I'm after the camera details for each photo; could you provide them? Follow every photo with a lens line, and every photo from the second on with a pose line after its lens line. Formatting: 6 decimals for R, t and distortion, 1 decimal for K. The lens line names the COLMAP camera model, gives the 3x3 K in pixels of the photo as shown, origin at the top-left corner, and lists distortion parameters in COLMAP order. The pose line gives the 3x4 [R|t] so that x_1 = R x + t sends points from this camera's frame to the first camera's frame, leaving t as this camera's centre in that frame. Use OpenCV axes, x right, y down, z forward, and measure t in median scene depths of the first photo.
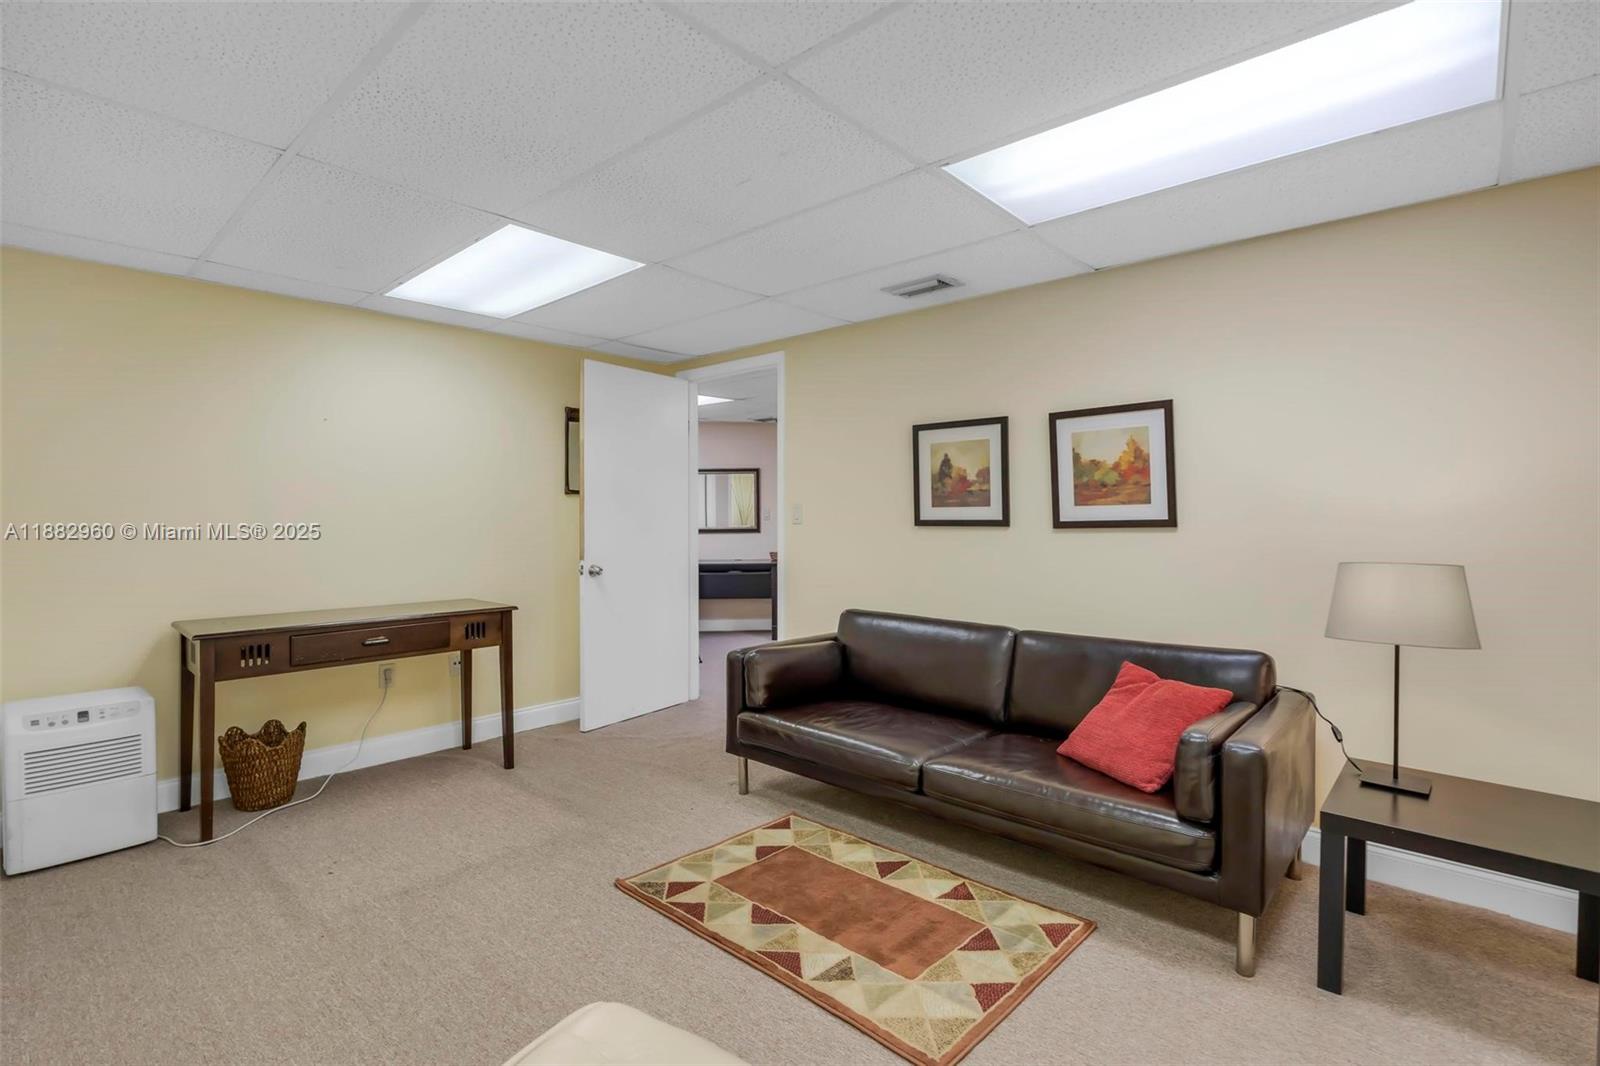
lens RADIAL K [[764.8, 0, 805.4], [0, 764.8, 525.5], [0, 0, 1]] dist [-0.015771, 0.003675]
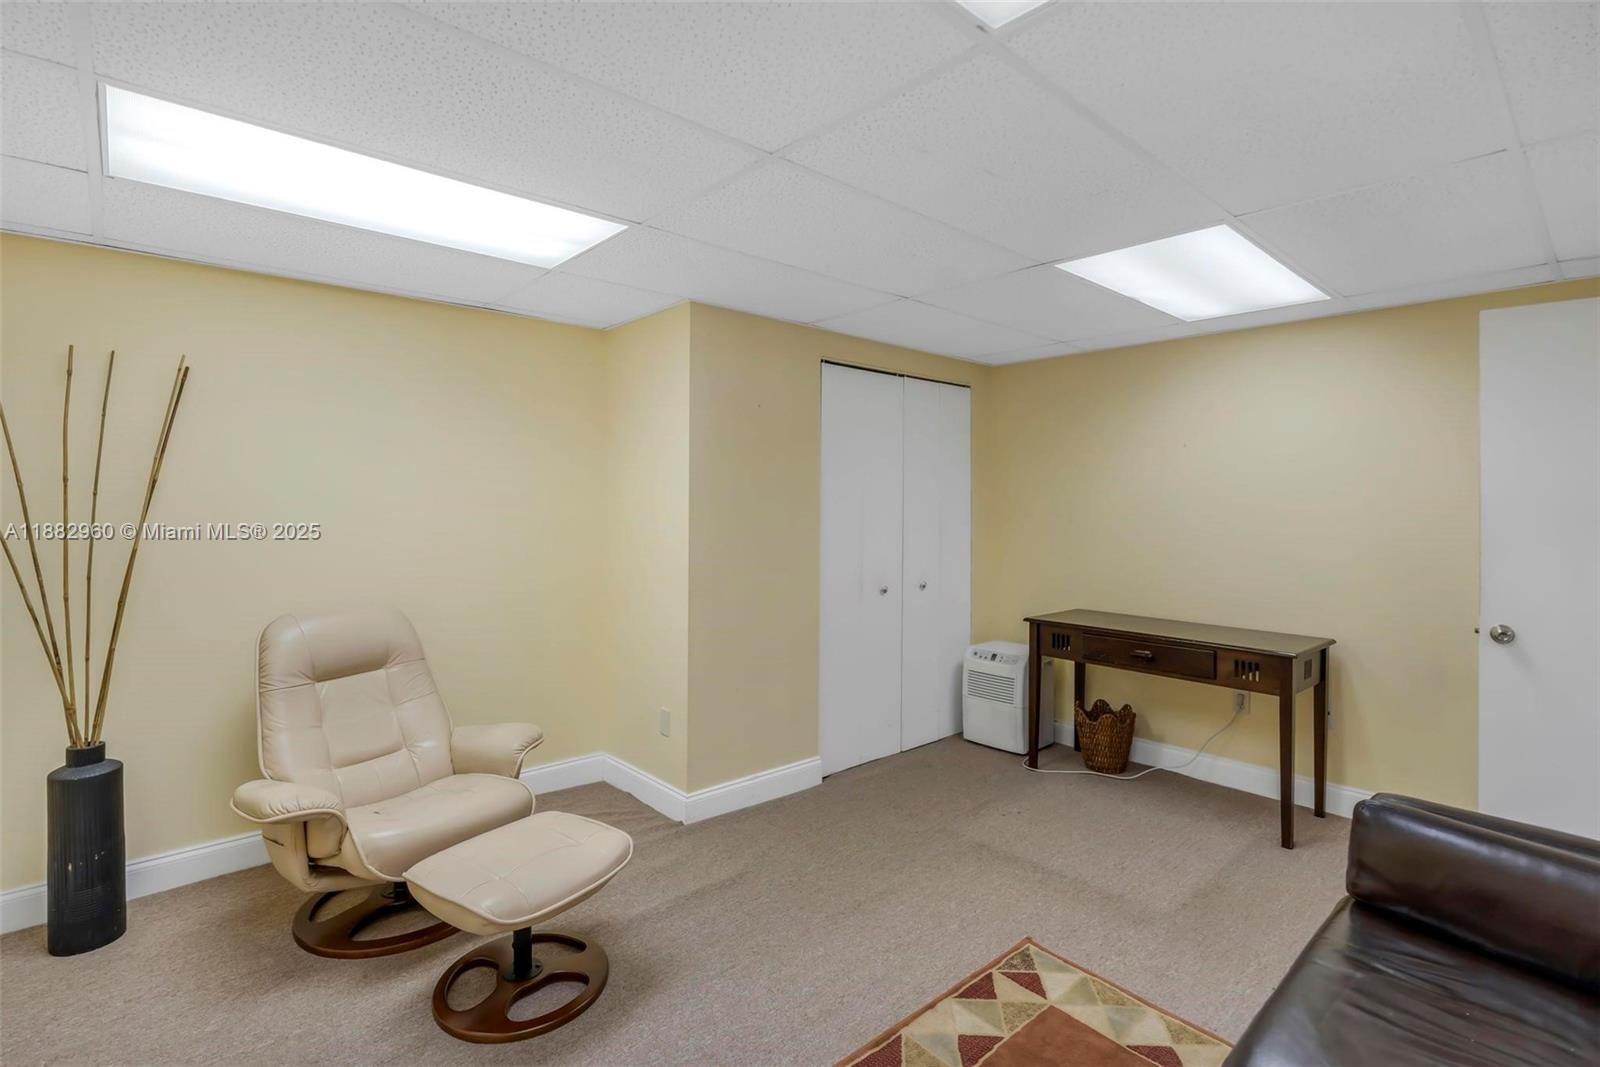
lens RADIAL K [[764.8, 0, 806.0], [0, 764.8, 533.2], [0, 0, 1]] dist [-0.015771, 0.003675]
pose [[-0.100897, 0.040499, -0.994072, 0.544412], [-0.019933, 0.998888, 0.042718, -0.055330], [0.994697, 0.024125, -0.099978, 0.627926]]
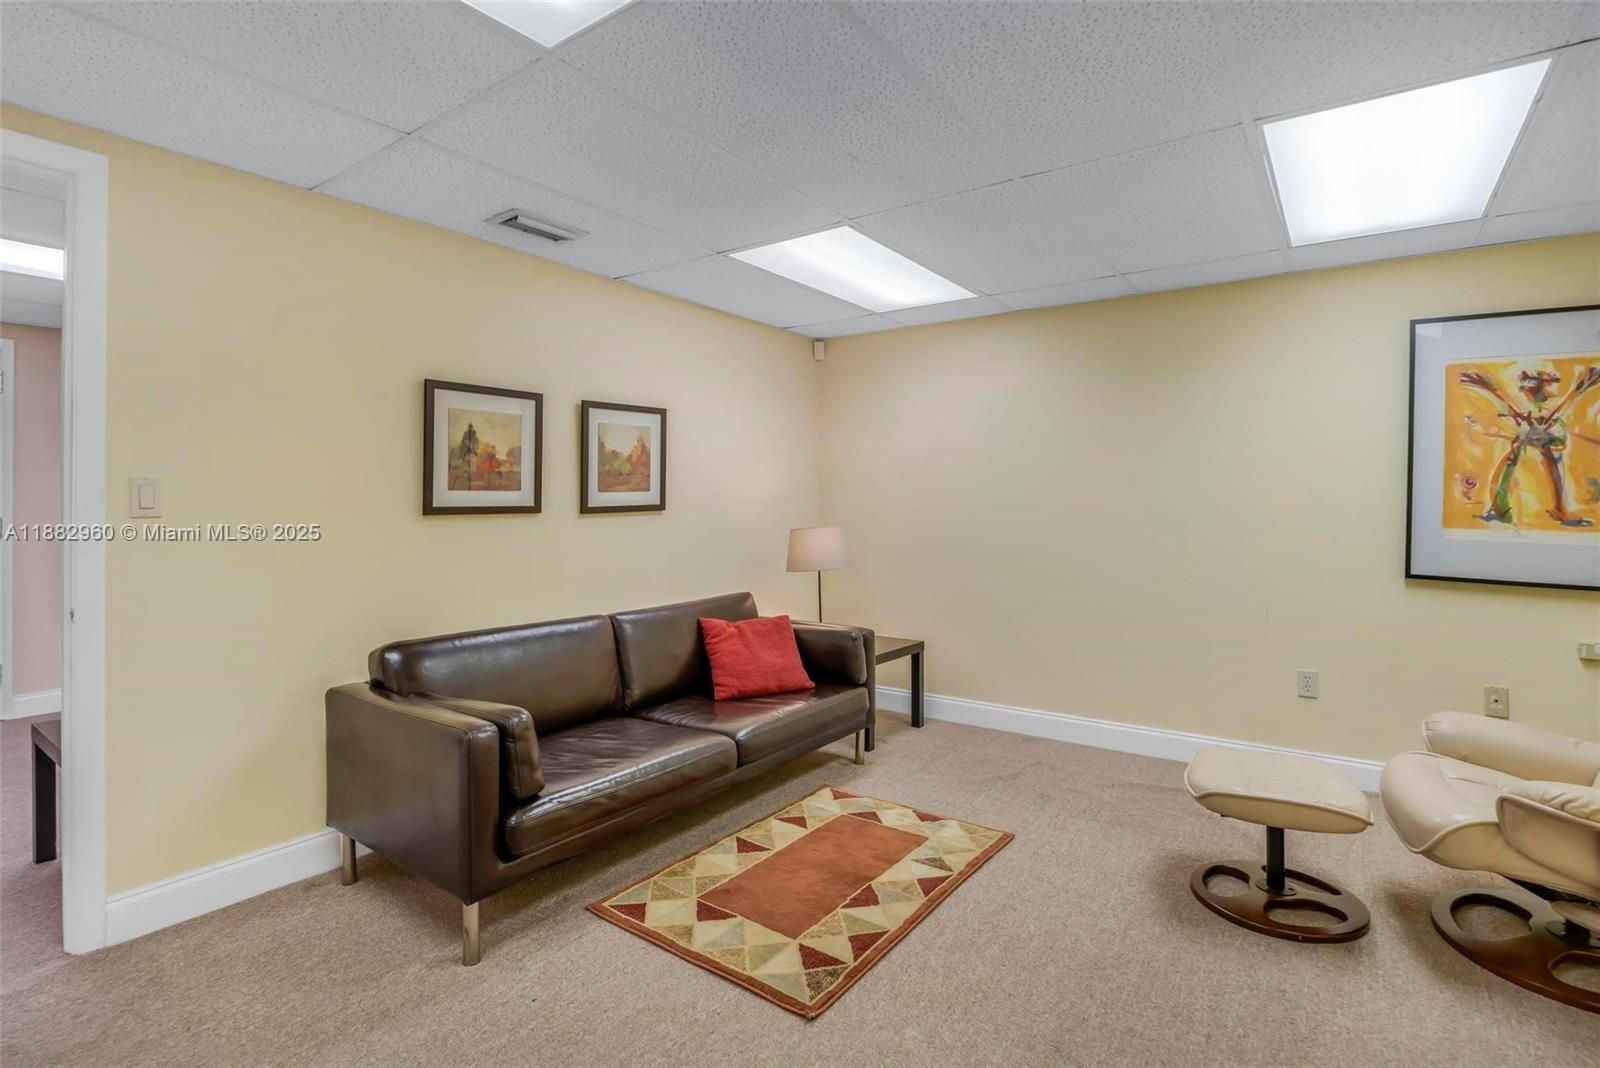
lens RADIAL K [[764.8, 0, 816.4], [0, 764.8, 503.1], [0, 0, 1]] dist [-0.015771, 0.003675]
pose [[-0.114011, -0.004620, 0.993469, -0.742561], [0.010743, 0.999925, 0.005883, -0.013322], [-0.993421, 0.011343, -0.113953, 0.831660]]
